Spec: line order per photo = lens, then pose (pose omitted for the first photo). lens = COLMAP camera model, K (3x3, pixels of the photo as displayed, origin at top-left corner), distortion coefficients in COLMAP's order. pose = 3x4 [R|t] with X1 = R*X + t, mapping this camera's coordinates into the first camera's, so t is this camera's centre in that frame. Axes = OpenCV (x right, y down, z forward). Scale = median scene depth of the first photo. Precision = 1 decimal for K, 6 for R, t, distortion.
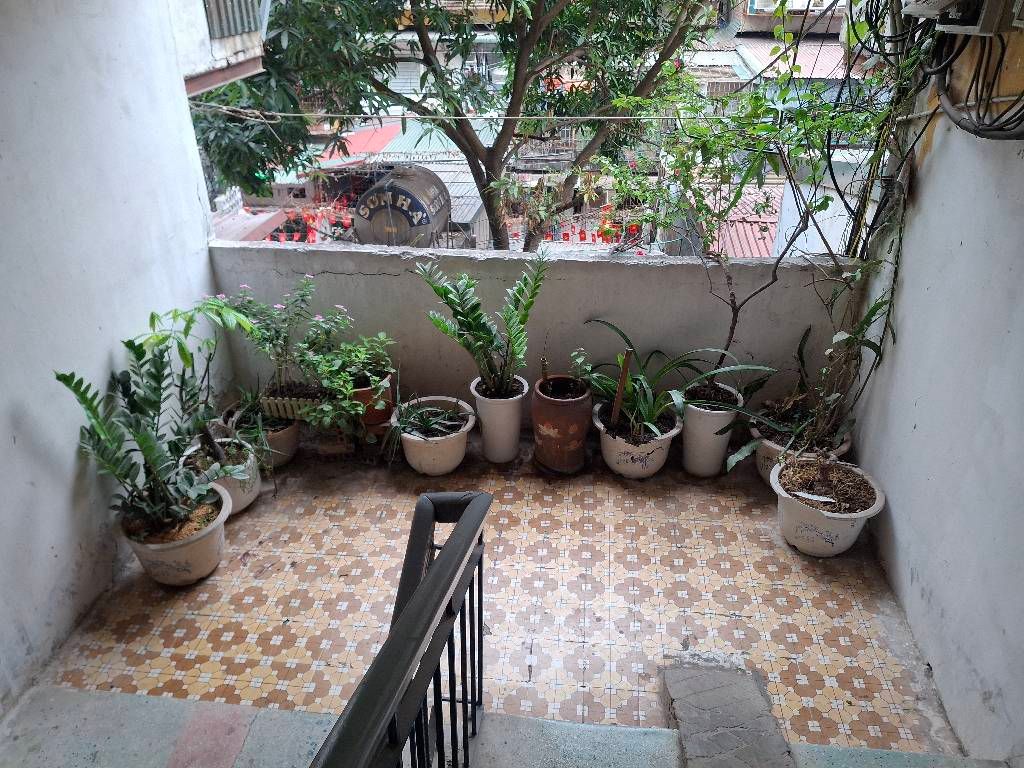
lens RADIAL K [[735.0, 0, 510.1], [0, 735.0, 384.2], [0, 0, 1]] dist [0.014884, -0.008022]
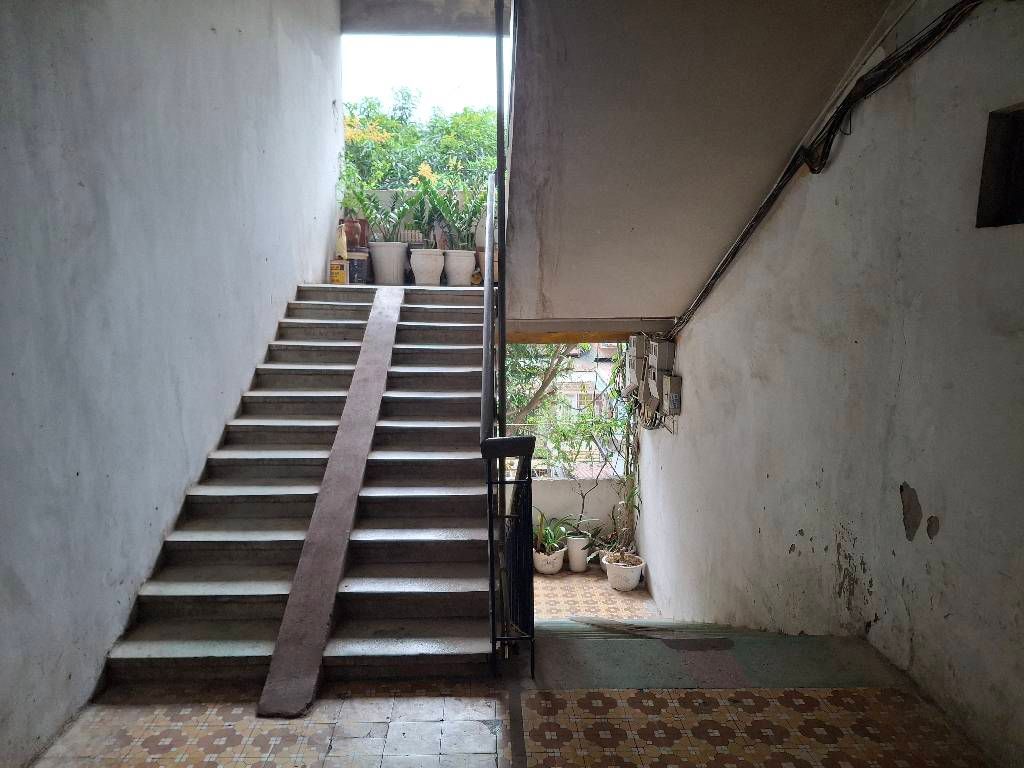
lens RADIAL K [[735.0, 0, 512.2], [0, 735.0, 381.6], [0, 0, 1]] dist [0.014884, -0.008022]
pose [[0.989383, -0.019848, 0.143971, -0.279113], [0.073990, 0.921429, -0.381437, 0.466900], [-0.125088, 0.388039, 0.913115, -1.382520]]
